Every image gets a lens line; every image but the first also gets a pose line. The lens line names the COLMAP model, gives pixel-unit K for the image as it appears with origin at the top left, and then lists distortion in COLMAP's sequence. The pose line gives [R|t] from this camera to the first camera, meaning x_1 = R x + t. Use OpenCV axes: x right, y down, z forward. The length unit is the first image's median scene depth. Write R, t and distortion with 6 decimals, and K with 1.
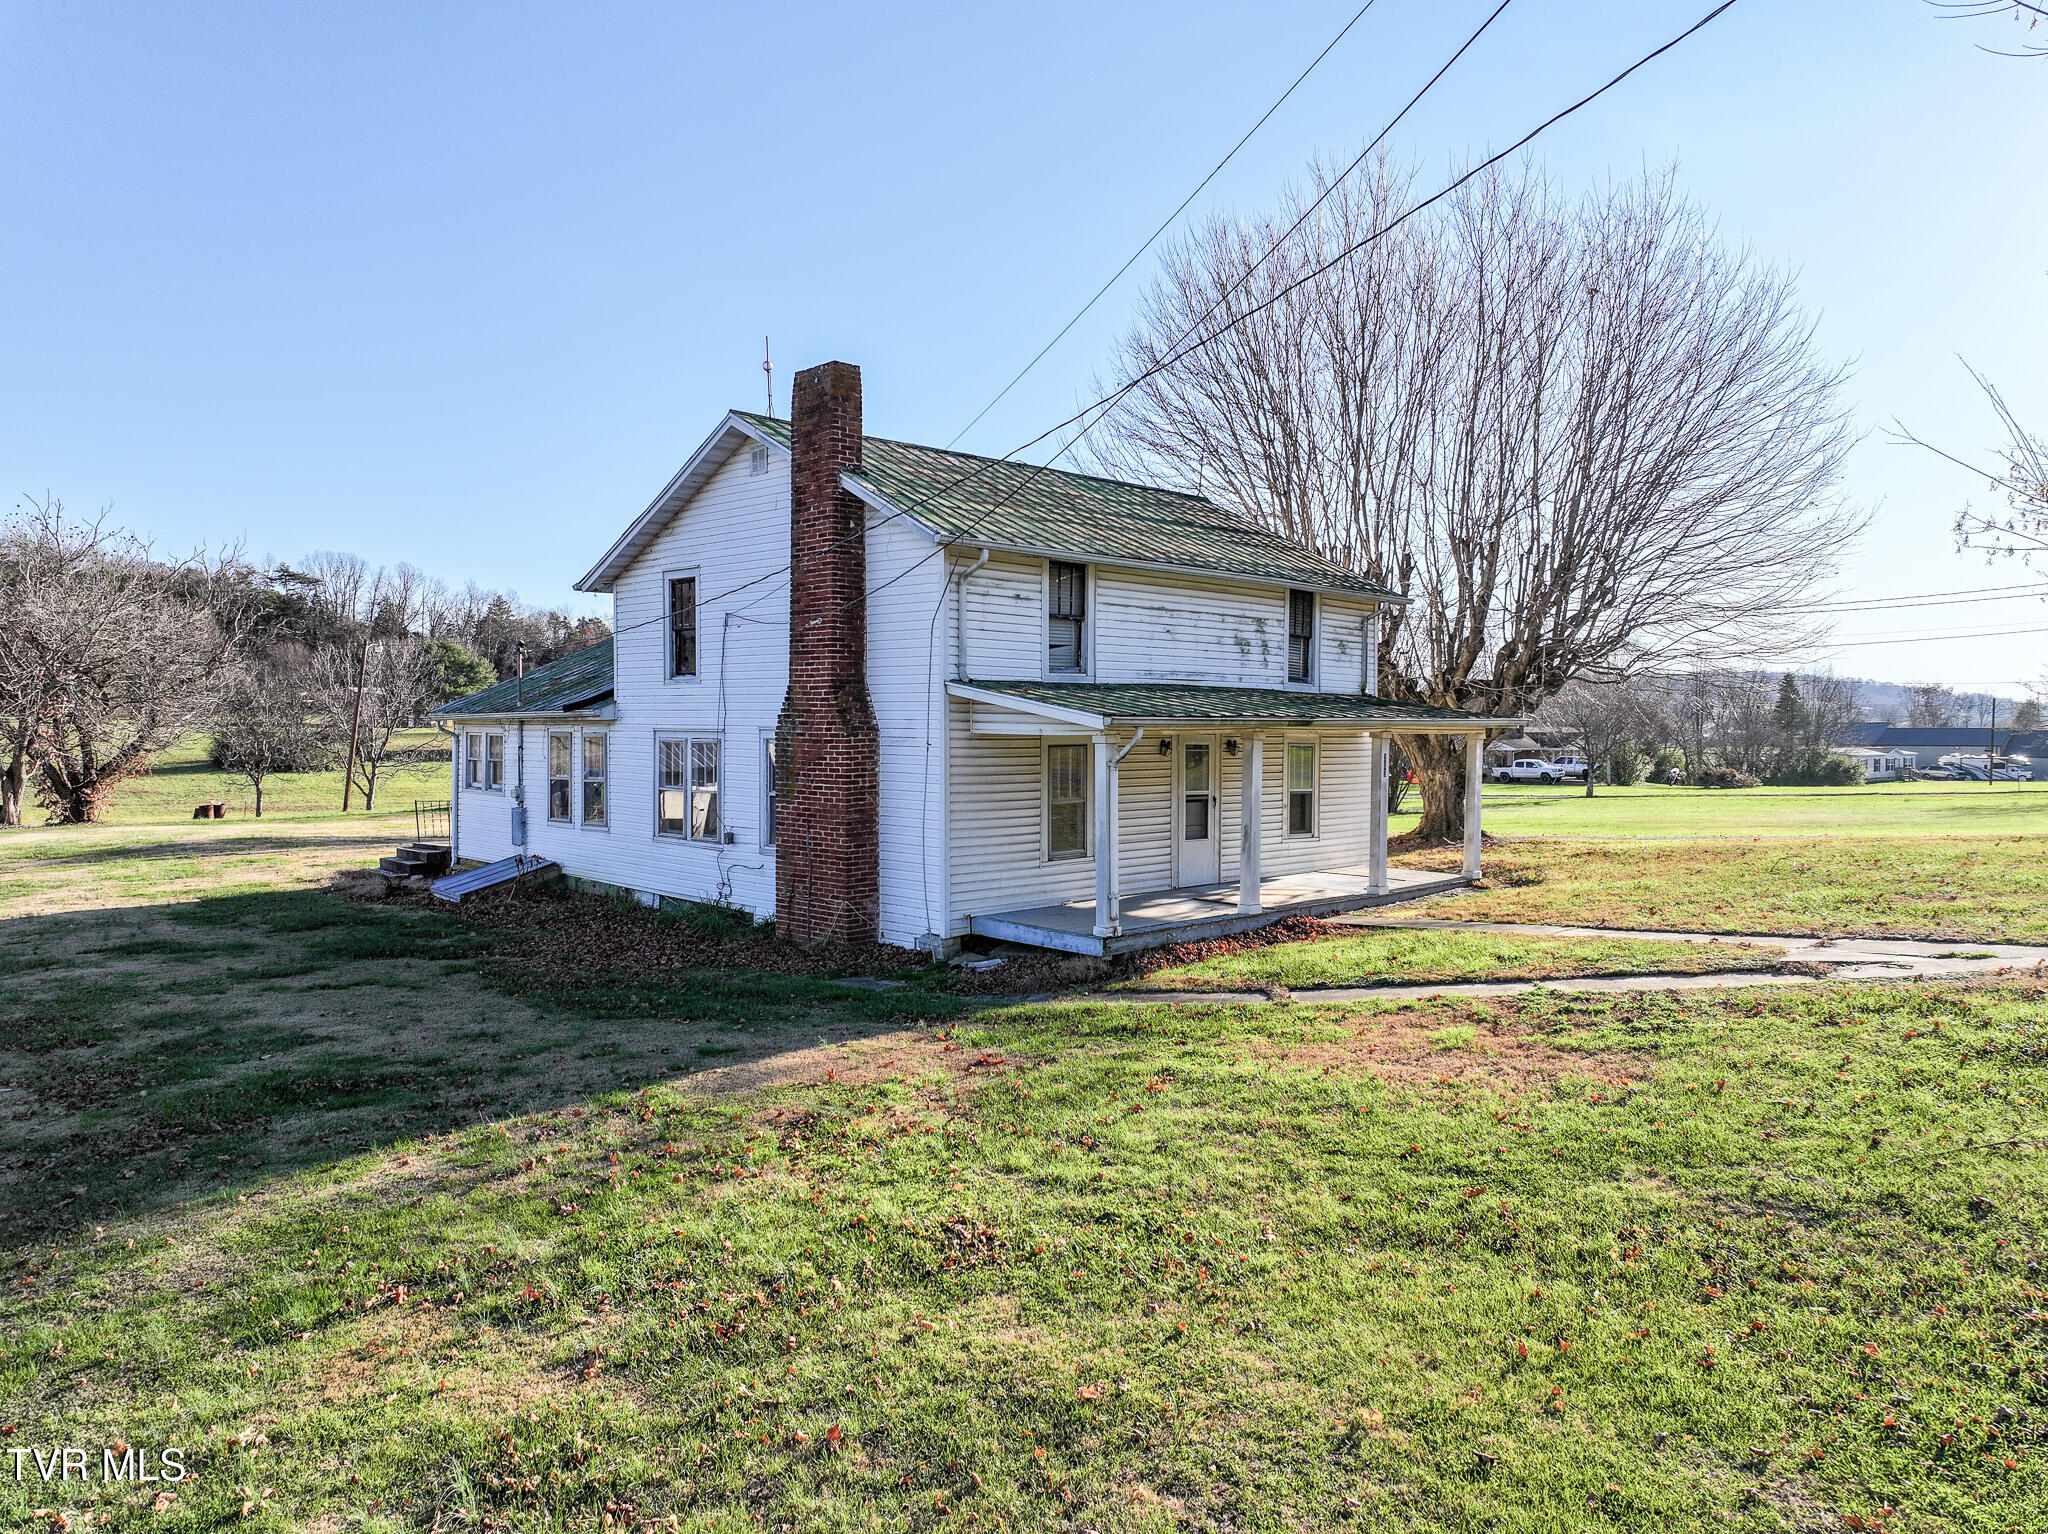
lens RADIAL K [[1427.6, 0, 1021.5], [0, 1427.6, 760.0], [0, 0, 1]] dist [0.020210, -0.002447]
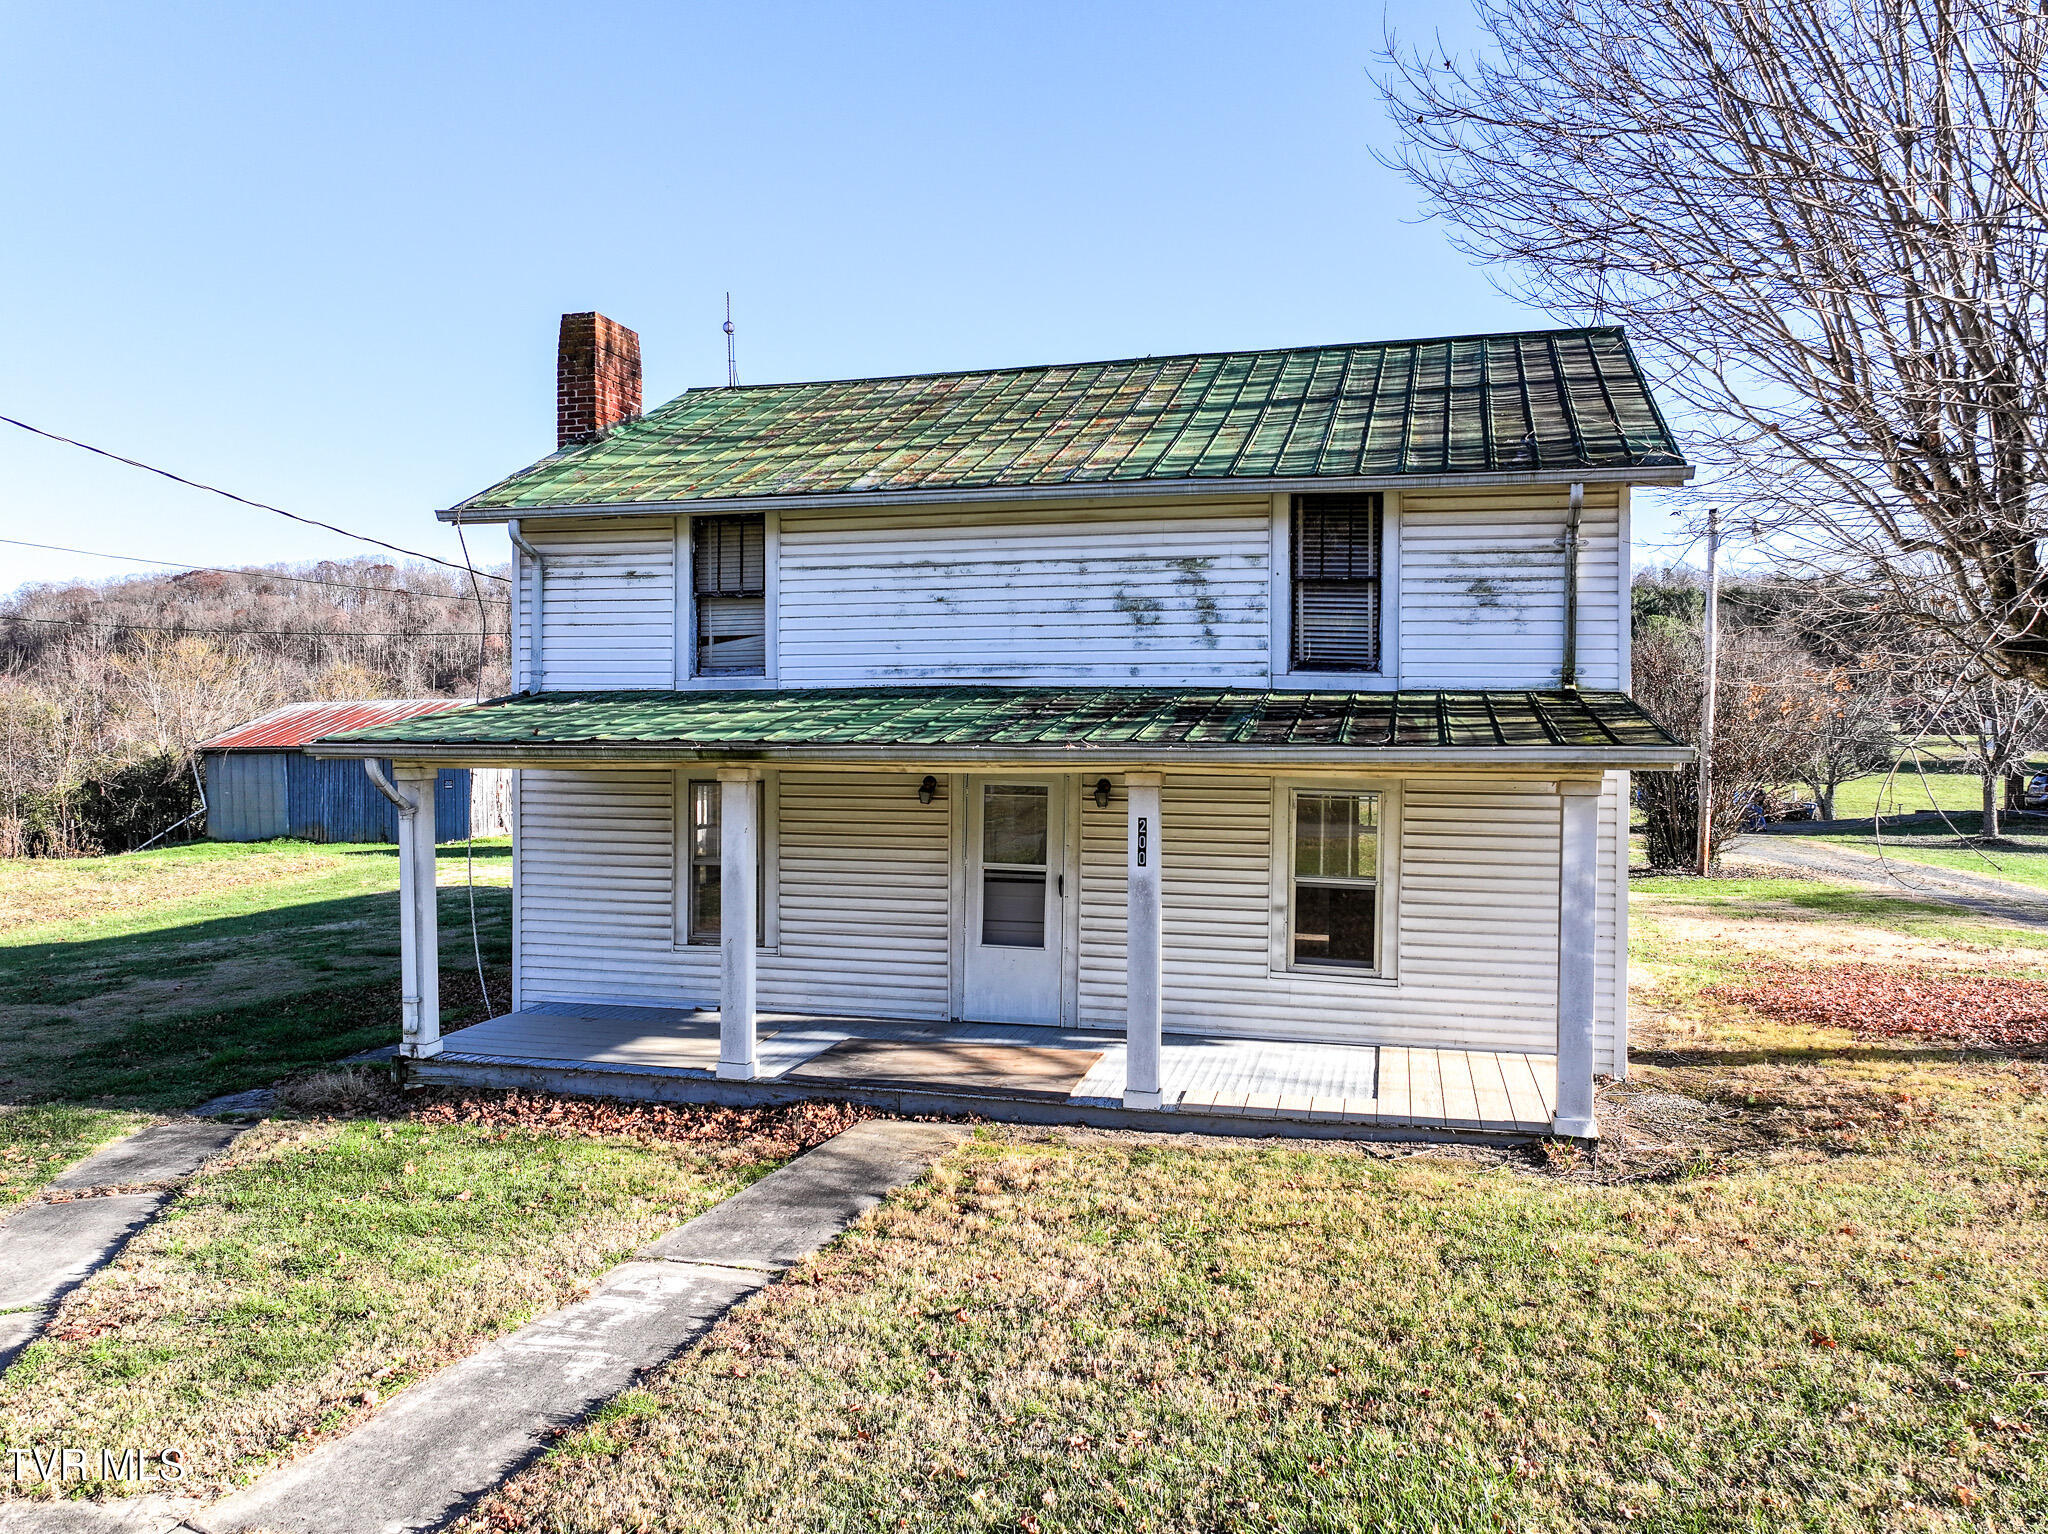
lens RADIAL K [[1427.6, 0, 1022.9], [0, 1427.6, 765.1], [0, 0, 1]] dist [0.020210, -0.002447]
pose [[0.503601, 0.020130, -0.863702, 0.628667], [-0.021306, 0.999714, 0.010877, -0.025566], [0.863674, 0.012925, 0.503885, 0.696154]]
